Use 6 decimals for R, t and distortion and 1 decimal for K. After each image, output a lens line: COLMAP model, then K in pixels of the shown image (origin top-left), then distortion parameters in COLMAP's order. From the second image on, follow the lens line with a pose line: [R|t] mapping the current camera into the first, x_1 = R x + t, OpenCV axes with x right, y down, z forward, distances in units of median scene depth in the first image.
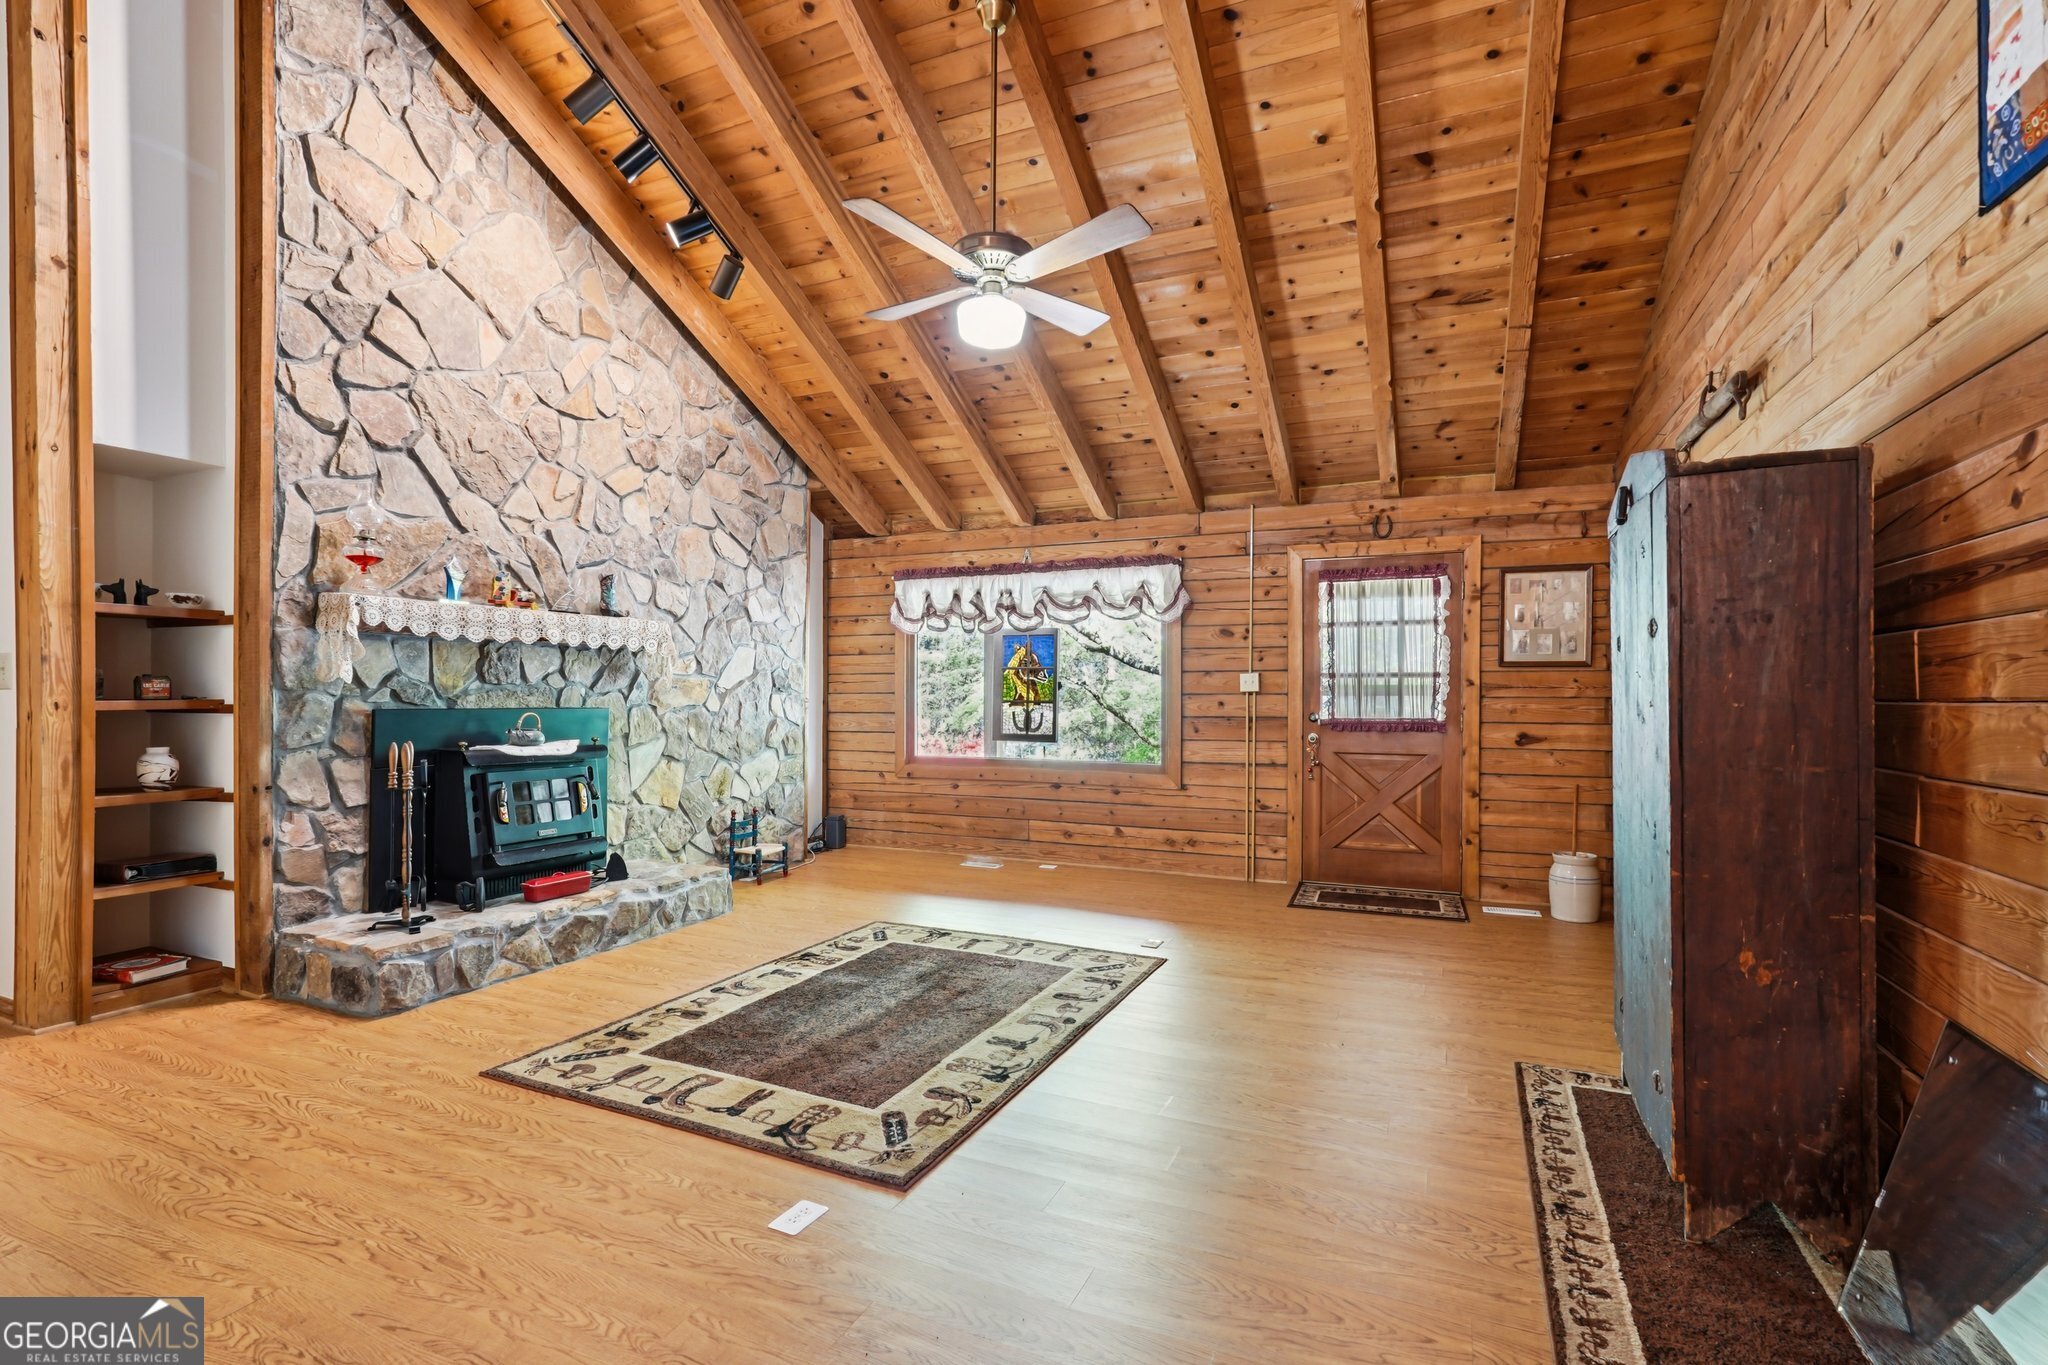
lens RADIAL K [[919.3, 0, 1027.5], [0, 919.3, 681.5], [0, 0, 1]] dist [-0.016834, 0.014153]
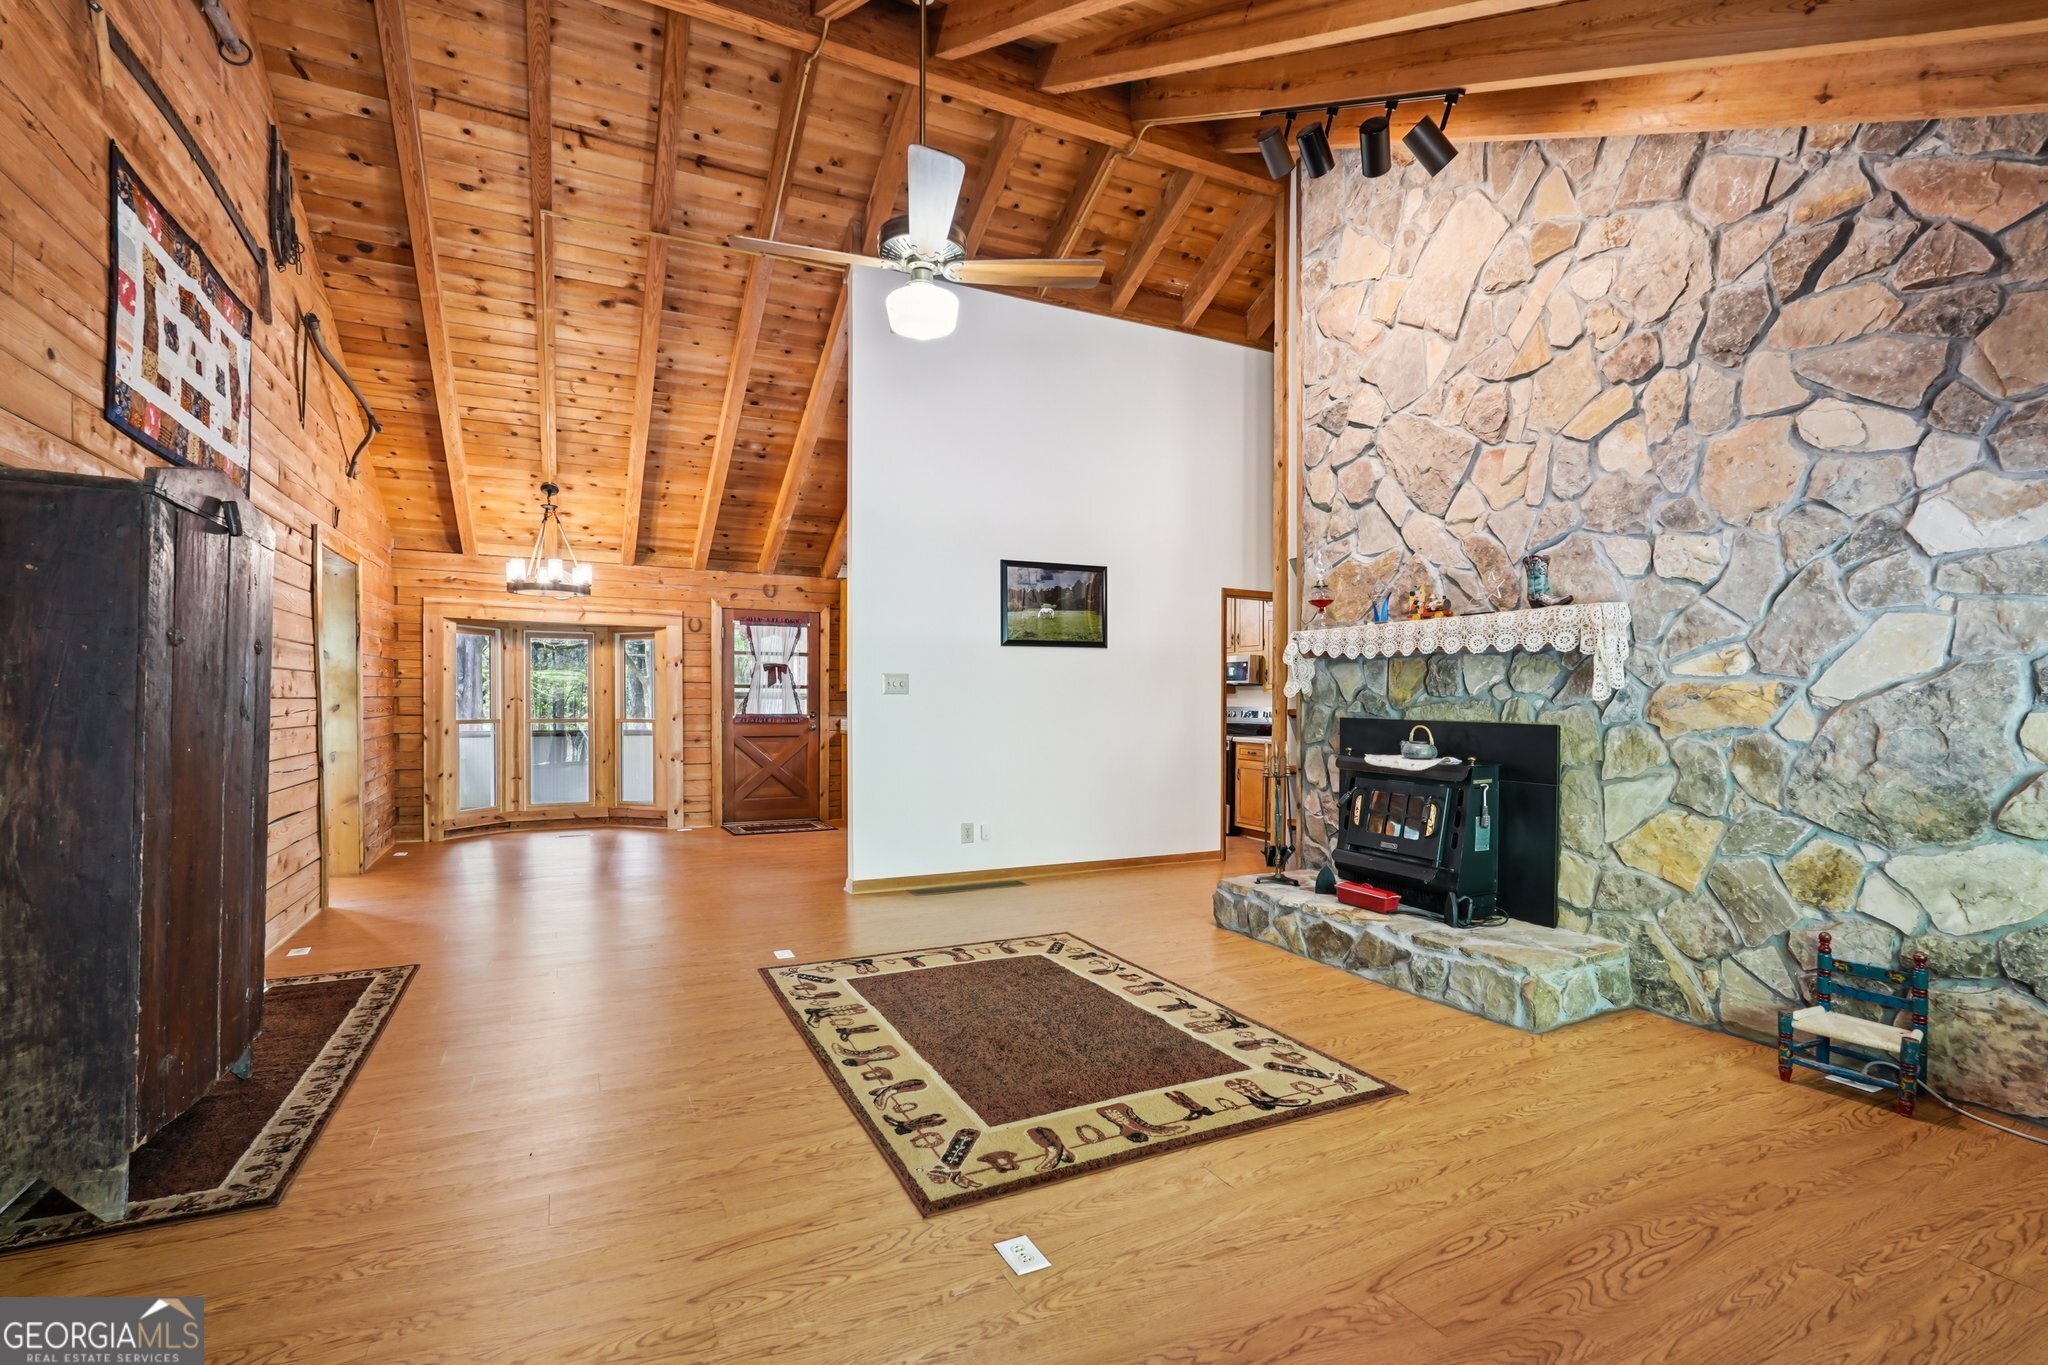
lens RADIAL K [[931.8, 0, 1029.8], [0, 931.8, 706.3], [0, 0, 1]] dist [-0.004785, 0.007179]
pose [[-0.624089, -0.001133, -0.781353, 0.540273], [0.004467, 0.999977, -0.005018, 0.018278], [0.781341, -0.006621, -0.624070, 1.413982]]
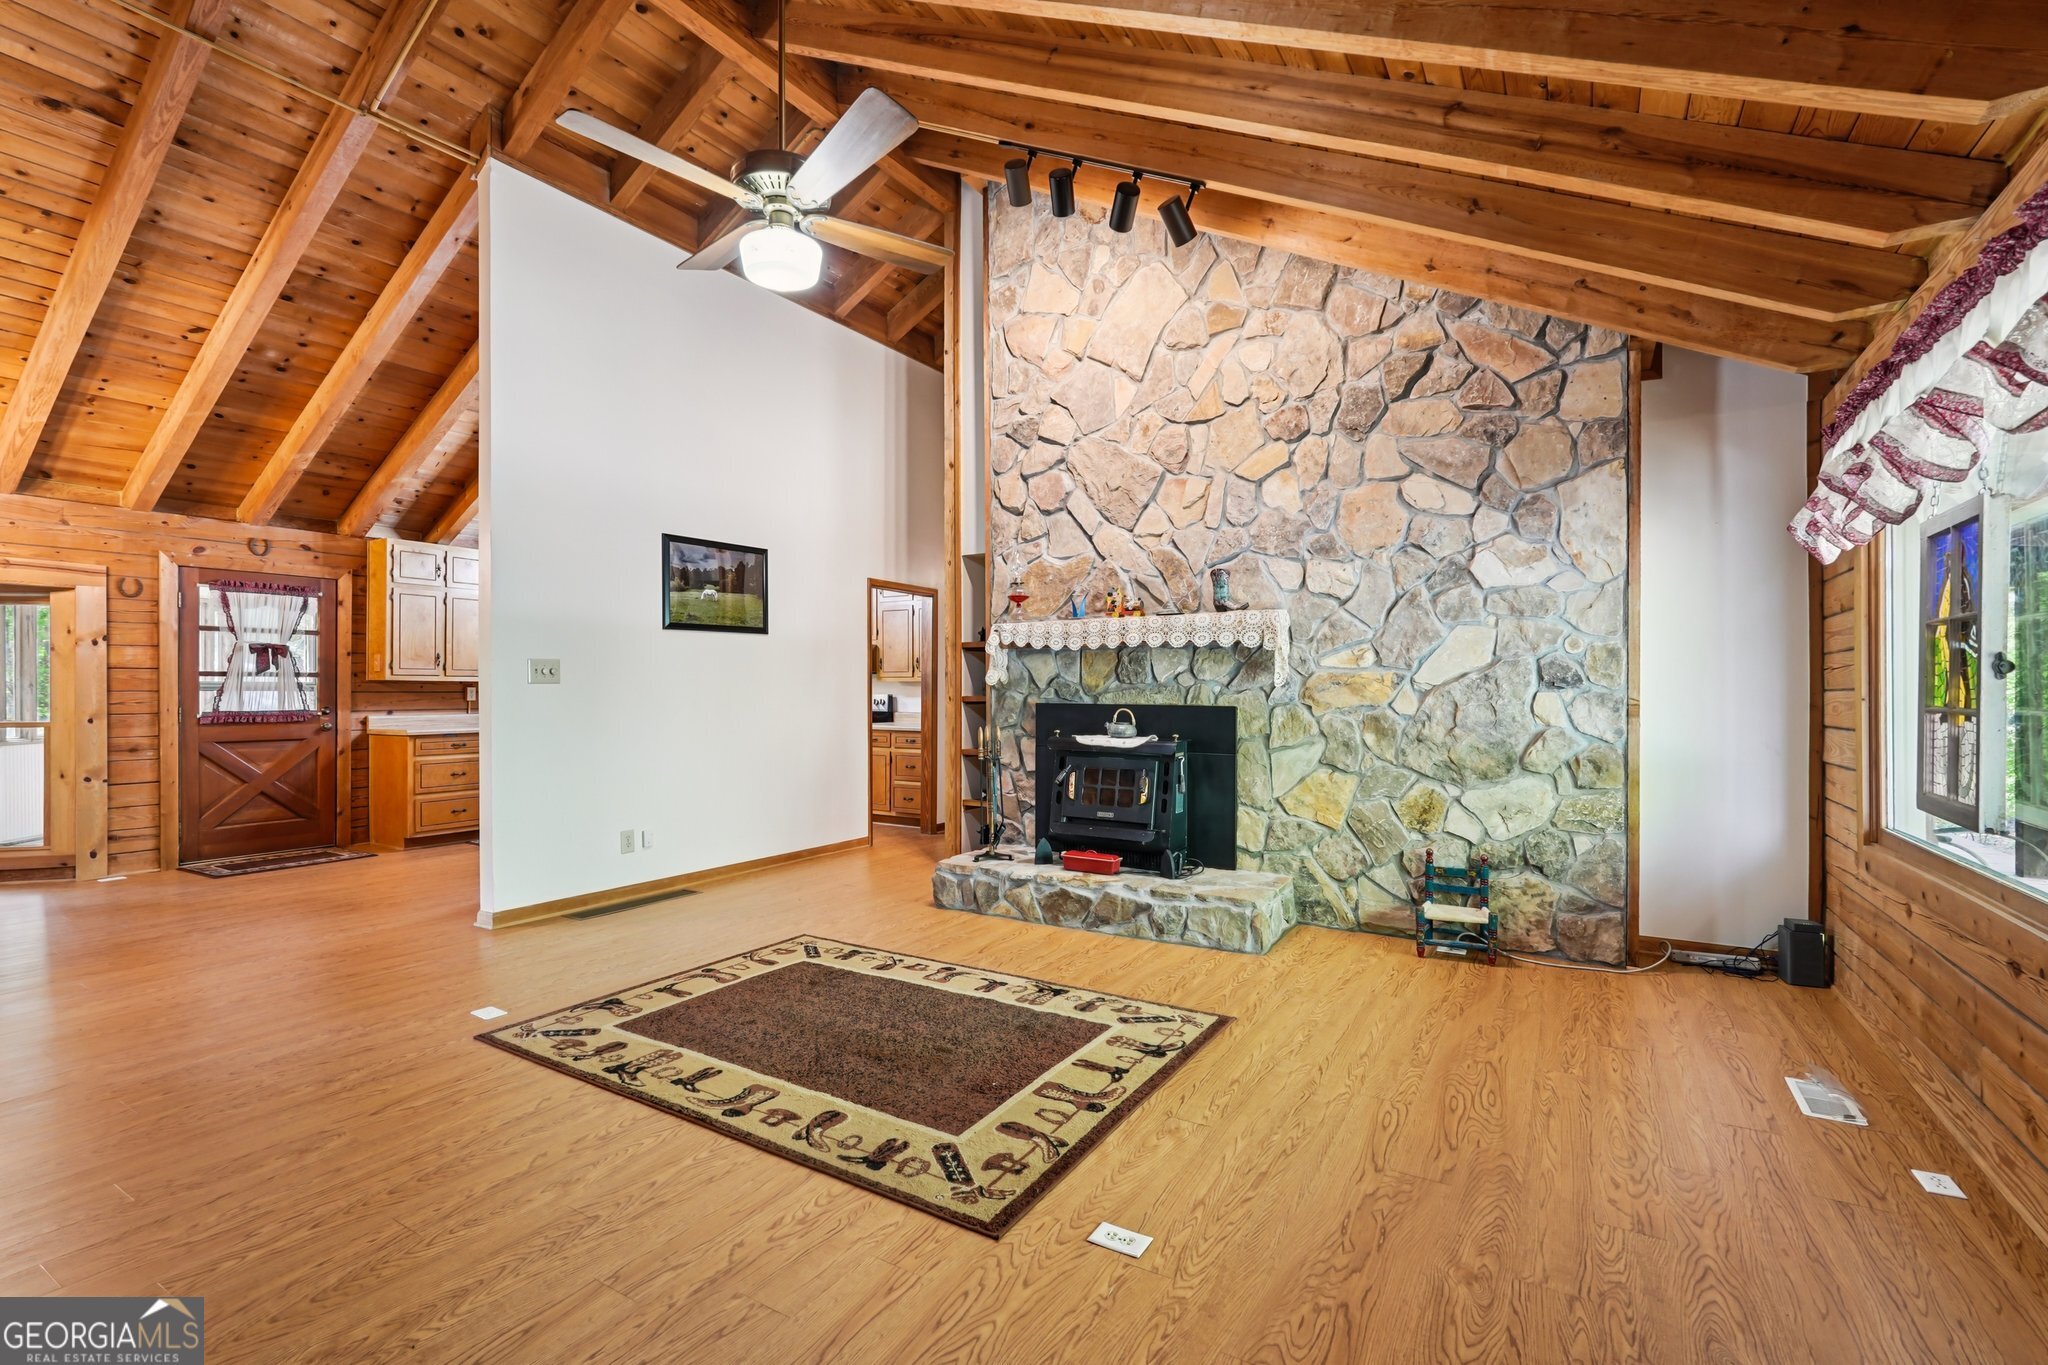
lens RADIAL K [[919.3, 0, 1027.5], [0, 919.3, 681.5], [0, 0, 1]] dist [-0.016834, 0.014153]
pose [[-0.117210, -0.010571, -0.993051, 0.653293], [0.016251, 0.999789, -0.012561, 0.013899], [0.992974, -0.017610, -0.117014, 1.108672]]
